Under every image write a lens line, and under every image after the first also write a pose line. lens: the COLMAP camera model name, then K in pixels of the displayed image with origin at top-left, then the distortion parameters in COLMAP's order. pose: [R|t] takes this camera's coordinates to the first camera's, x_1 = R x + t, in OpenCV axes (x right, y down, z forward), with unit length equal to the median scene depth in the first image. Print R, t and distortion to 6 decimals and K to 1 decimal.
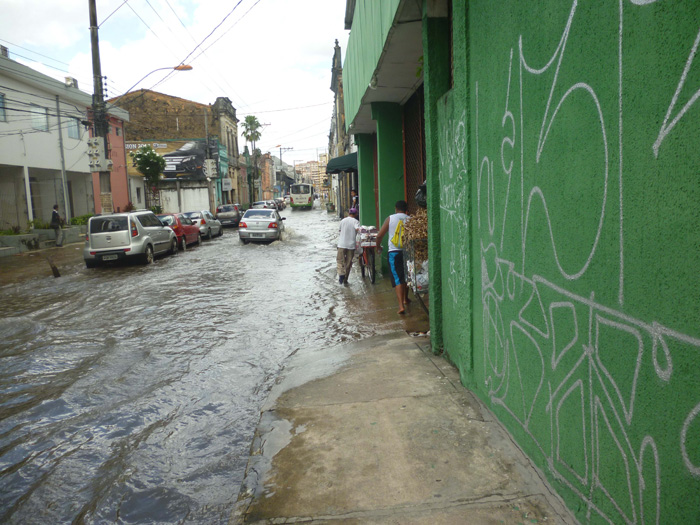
lens RADIAL K [[587.6, 0, 348.8], [0, 587.6, 262.6], [0, 0, 1]] dist [-0.009713, -0.006687]
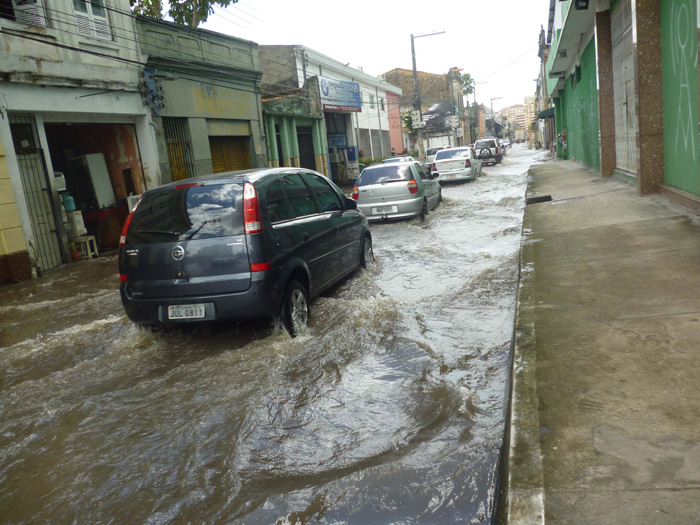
lens RADIAL K [[587.6, 0, 346.3], [0, 587.6, 260.9], [0, 0, 1]] dist [-0.009713, -0.006687]
pose [[0.940961, -0.003757, -0.338494, 0.008756], [0.030702, 0.996764, 0.074283, 0.060378], [0.337120, -0.080290, 0.938032, -0.431447]]
